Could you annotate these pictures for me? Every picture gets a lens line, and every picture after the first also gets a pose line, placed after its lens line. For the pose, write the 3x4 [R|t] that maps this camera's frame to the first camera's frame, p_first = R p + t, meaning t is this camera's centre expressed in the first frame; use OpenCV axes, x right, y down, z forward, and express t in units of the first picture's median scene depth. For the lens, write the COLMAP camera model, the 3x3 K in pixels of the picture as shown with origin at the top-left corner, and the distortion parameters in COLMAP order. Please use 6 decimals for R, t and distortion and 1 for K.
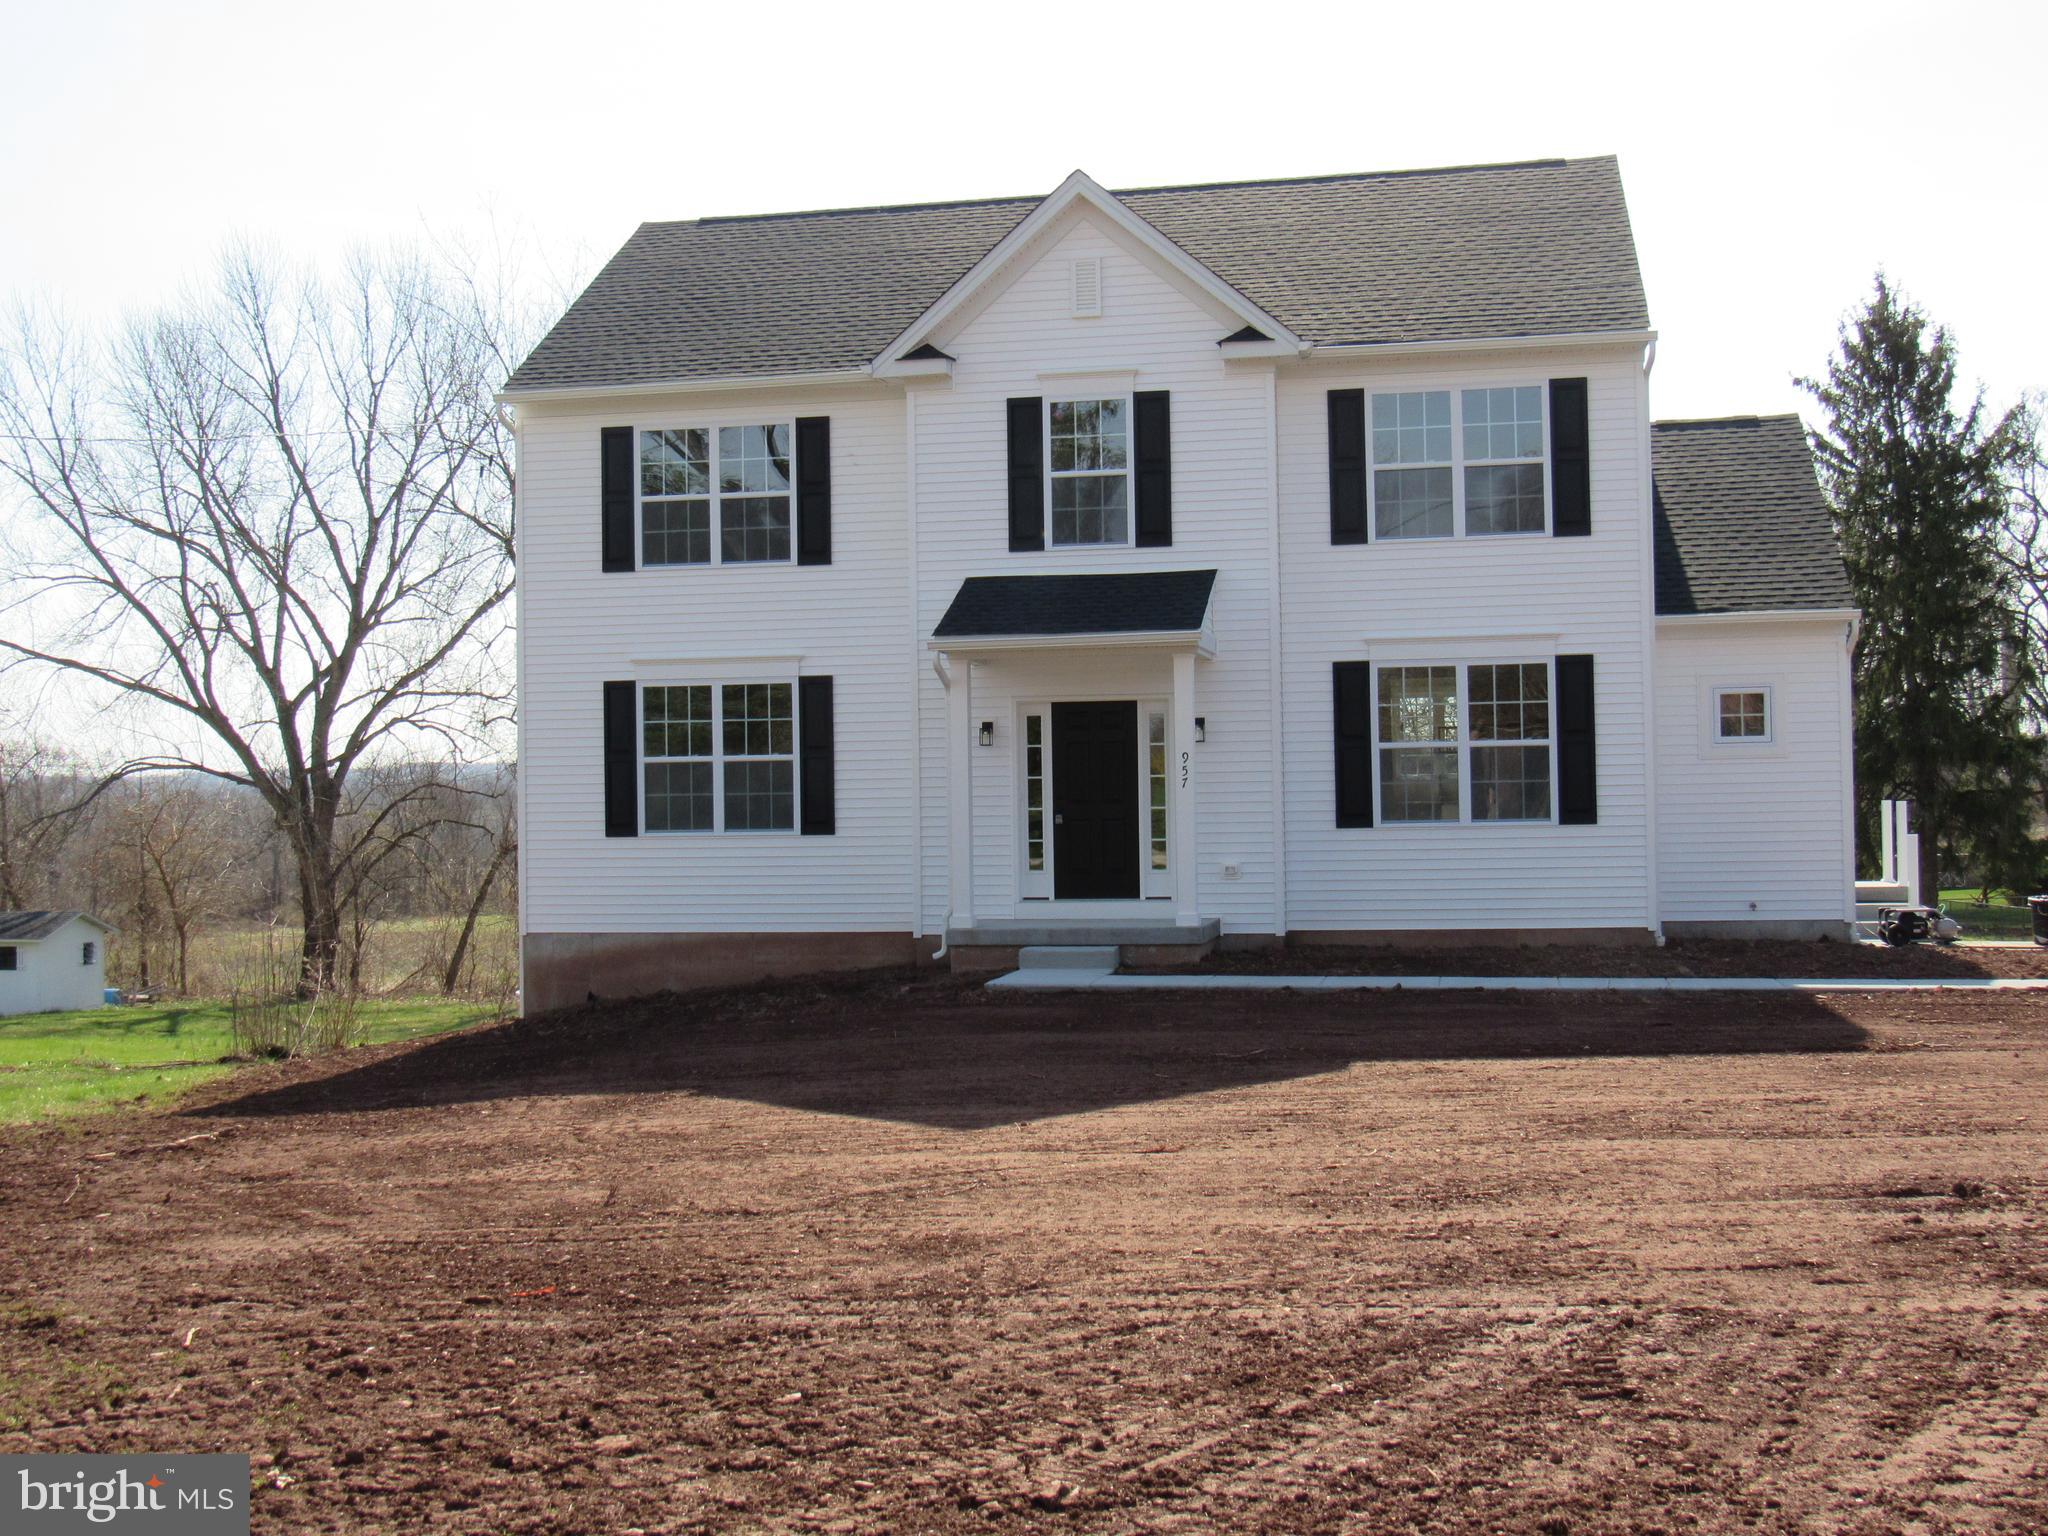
lens RADIAL K [[2261.0, 0, 1027.7], [0, 2261.0, 772.1], [0, 0, 1]] dist [-0.034473, 0.000000]
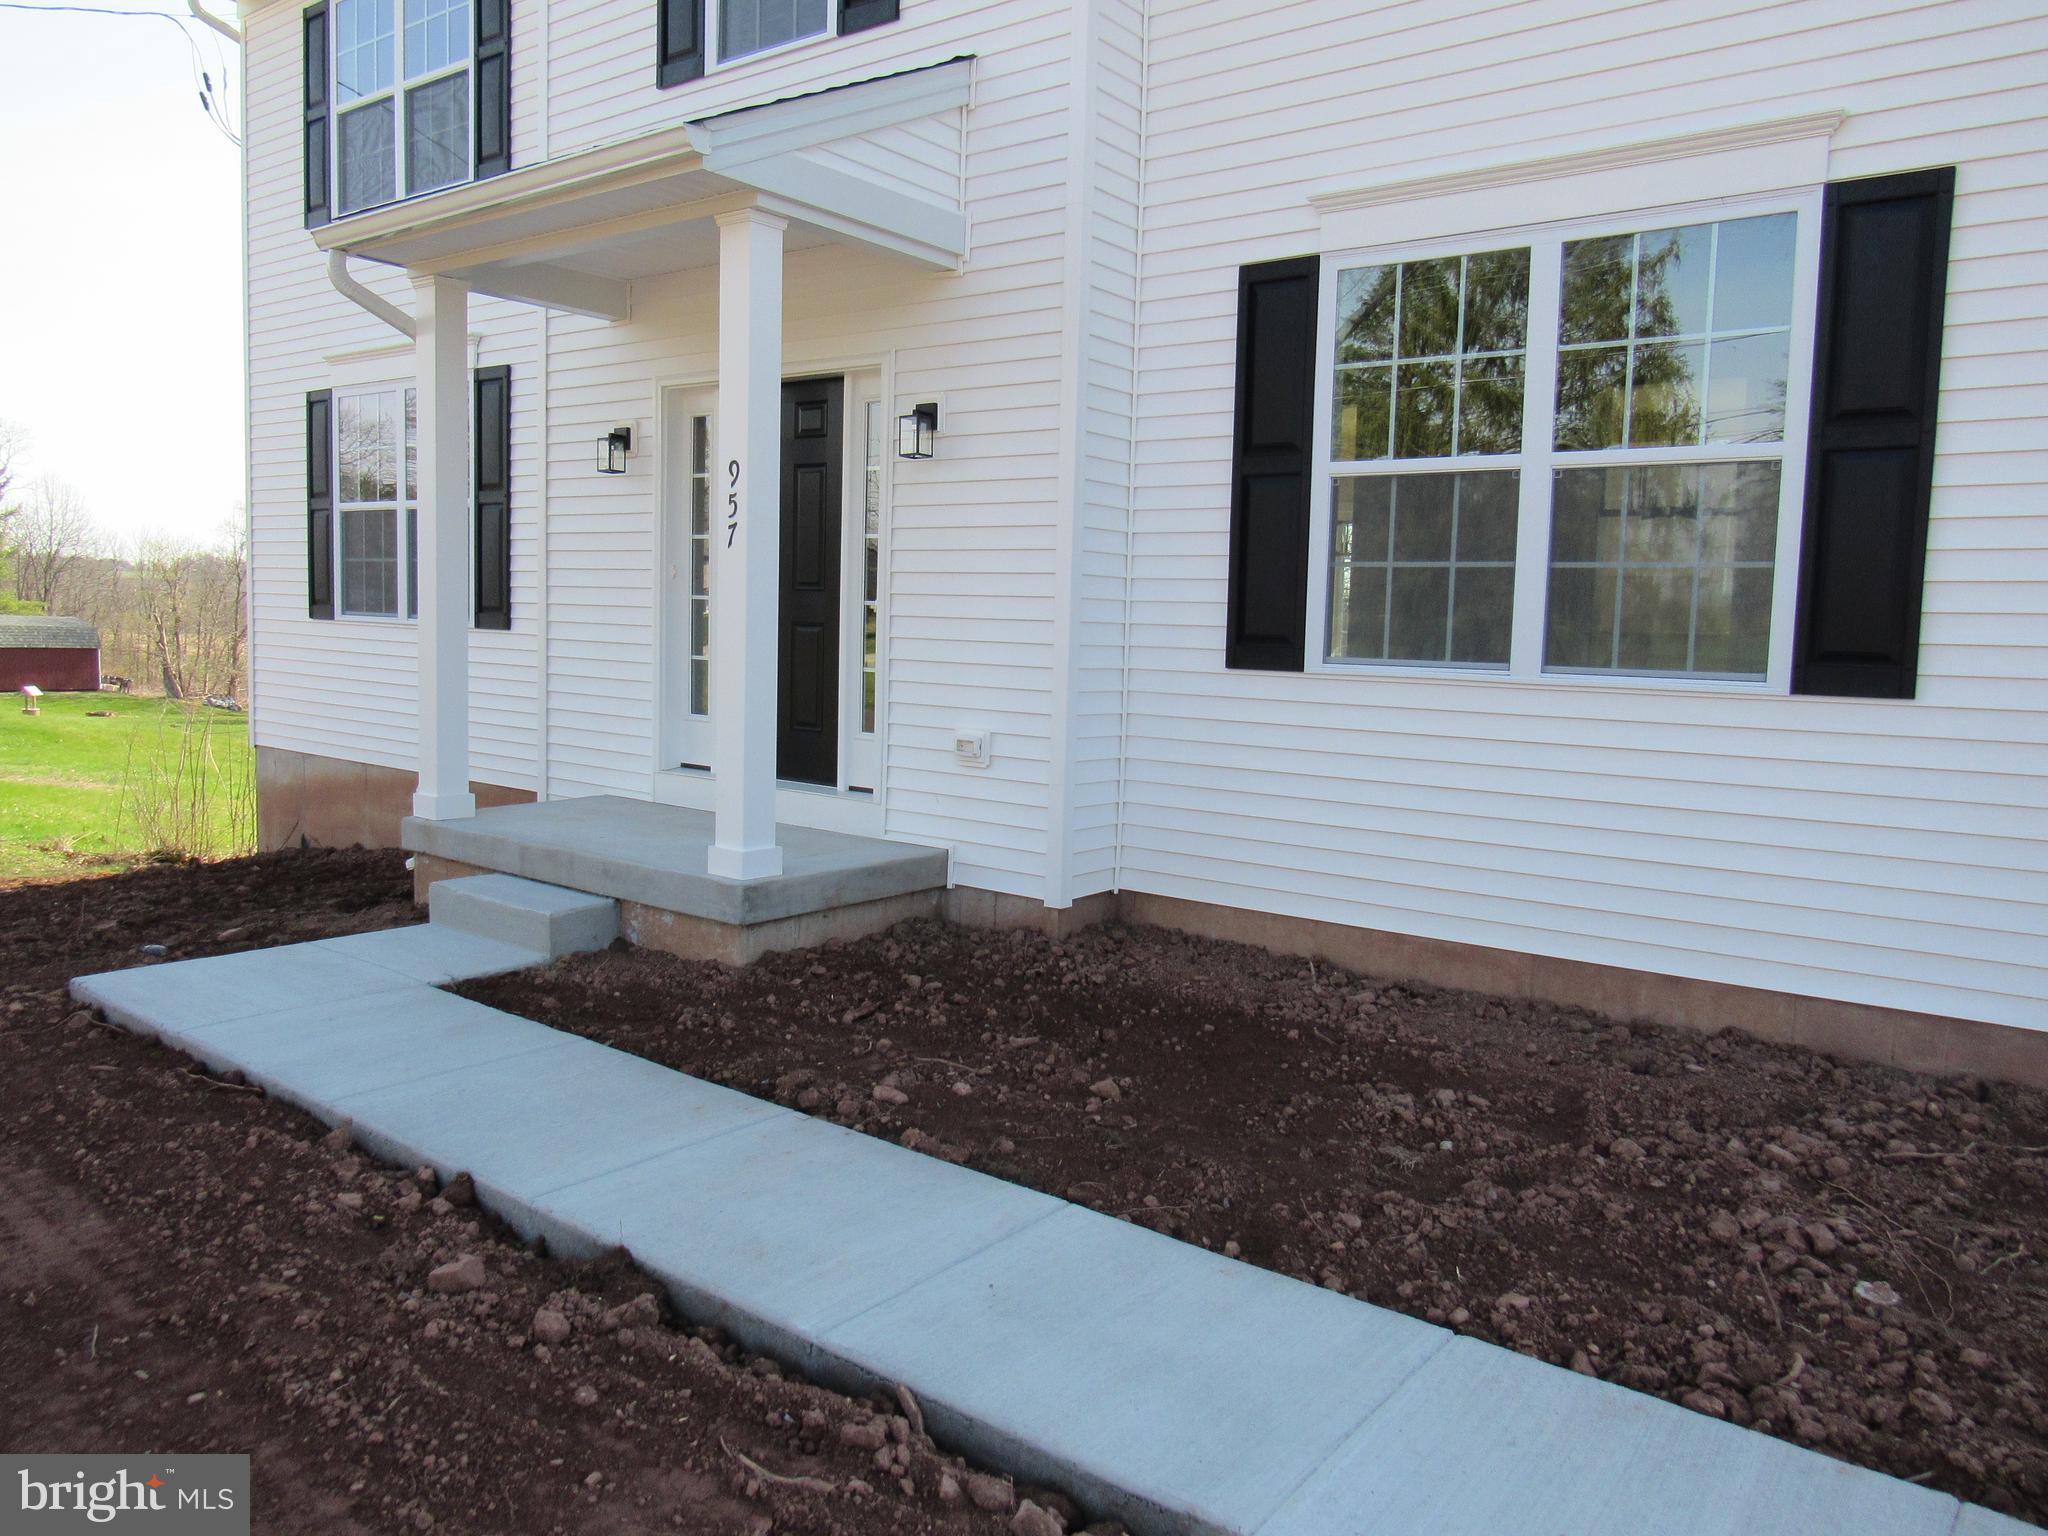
lens RADIAL K [[1464.9, 0, 1022.3], [0, 1464.9, 755.4], [0, 0, 1]] dist [-0.022150, 0.015541]
pose [[0.895544, 0.087156, -0.436353, 0.223945], [-0.040287, 0.992484, 0.115553, 0.010926], [0.443145, -0.085904, 0.892325, 0.735046]]
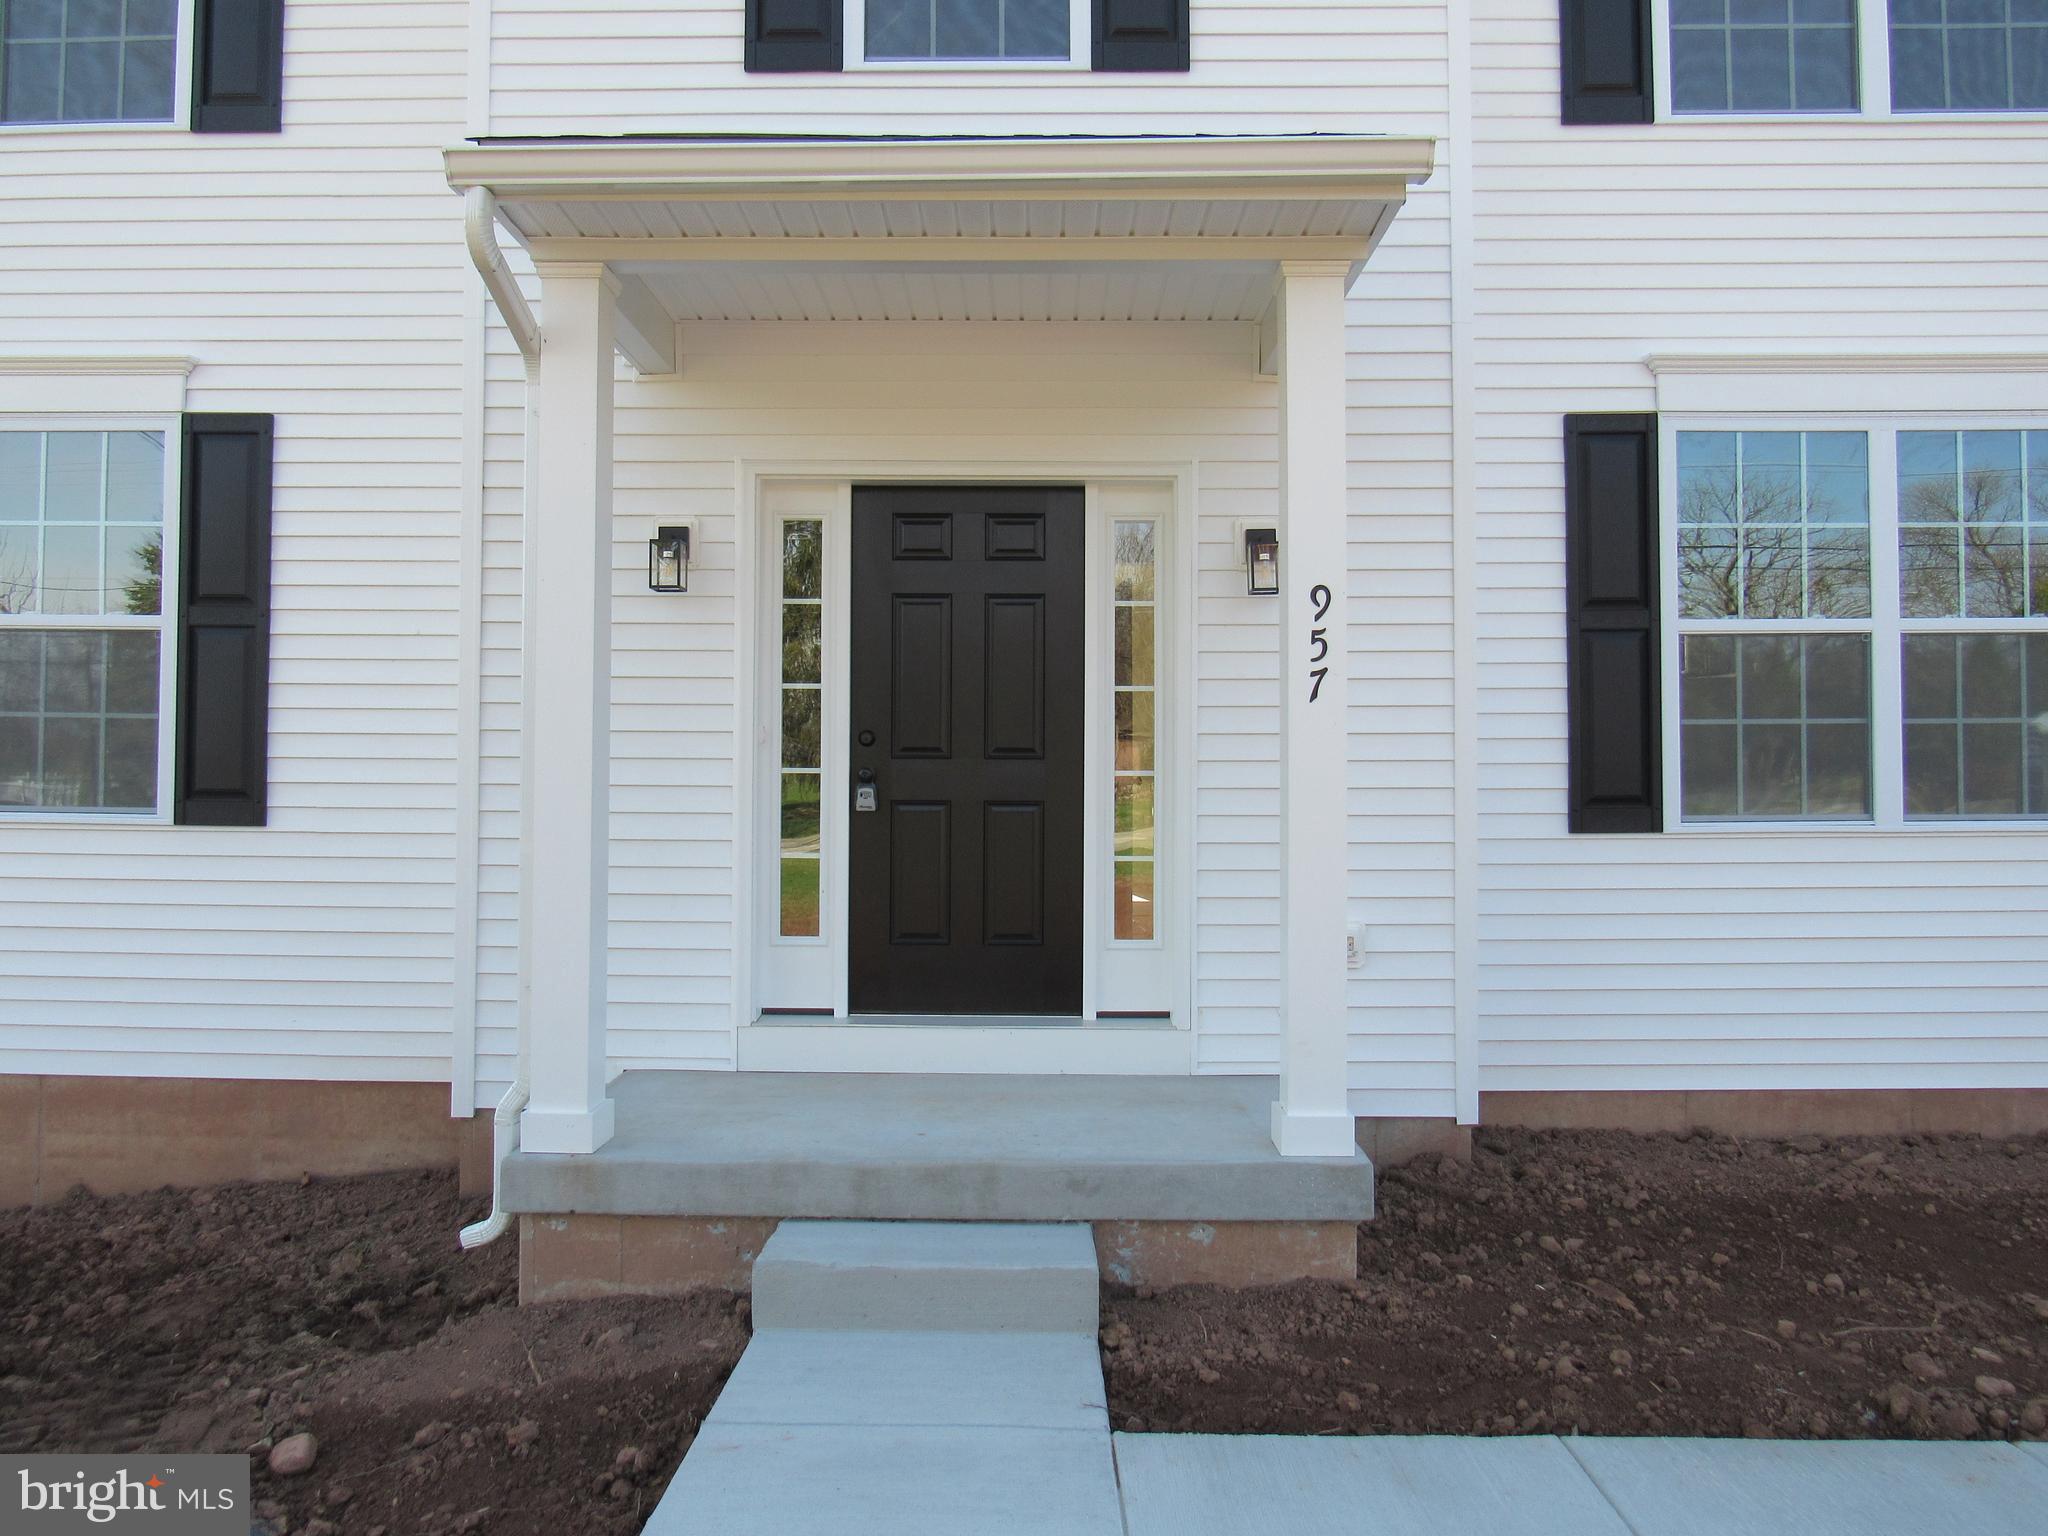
lens RADIAL K [[1464.9, 0, 1017.3], [0, 1464.9, 753.4], [0, 0, 1]] dist [-0.022150, 0.015541]
pose [[0.982892, 0.023431, 0.182685, -0.005655], [-0.021407, 0.999686, -0.013044, 0.016411], [-0.182933, 0.008910, 0.983085, 0.765023]]
